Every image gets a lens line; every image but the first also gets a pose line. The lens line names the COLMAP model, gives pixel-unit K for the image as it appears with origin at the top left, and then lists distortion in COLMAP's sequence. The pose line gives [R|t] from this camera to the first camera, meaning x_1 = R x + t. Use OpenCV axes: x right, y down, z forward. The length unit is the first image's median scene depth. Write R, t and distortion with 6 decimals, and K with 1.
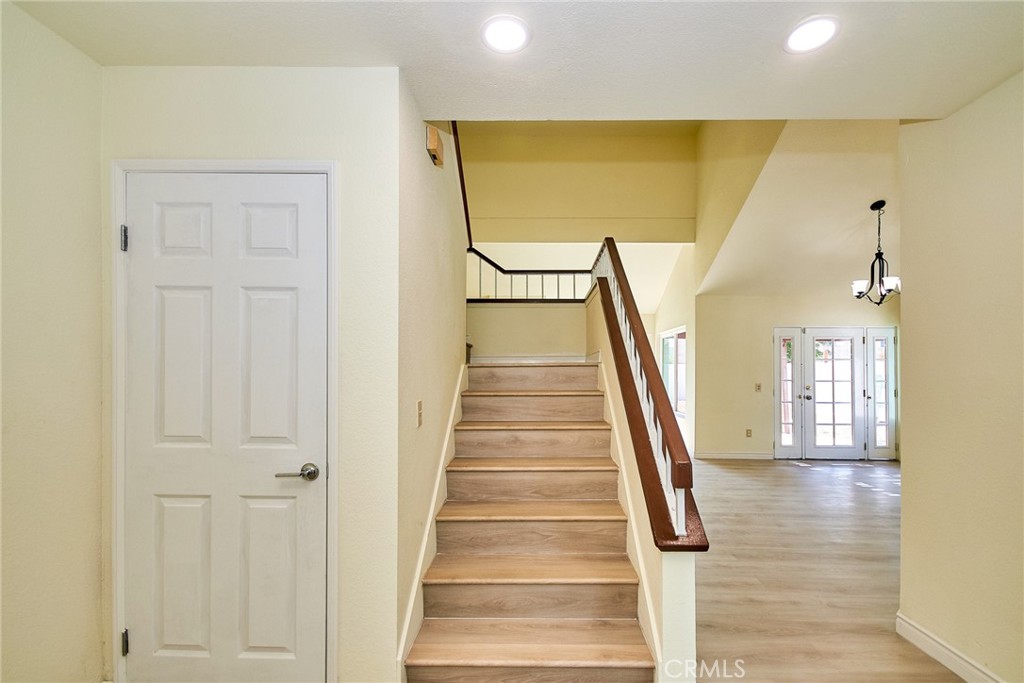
lens RADIAL K [[464.6, 0, 513.7], [0, 464.6, 363.2], [0, 0, 1]] dist [0.003637, 0.000627]
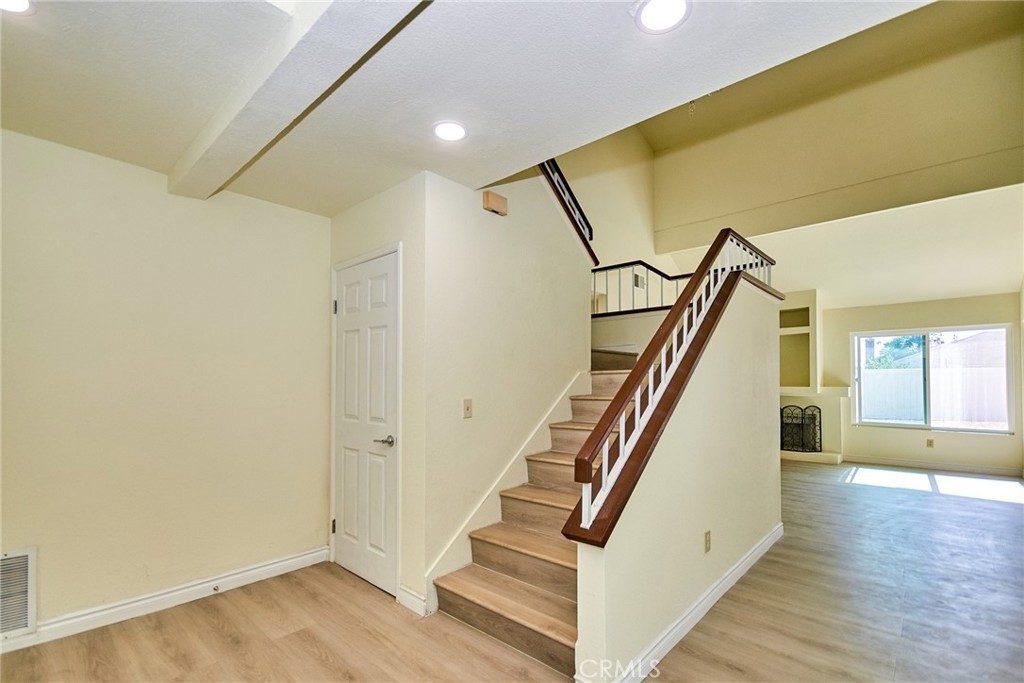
lens RADIAL K [[464.6, 0, 513.7], [0, 464.6, 363.2], [0, 0, 1]] dist [0.003637, 0.000627]
pose [[0.745427, -0.031472, -0.665844, 0.592455], [0.014548, 0.999415, -0.030953, 0.015833], [0.666428, 0.013387, 0.745449, 0.061529]]
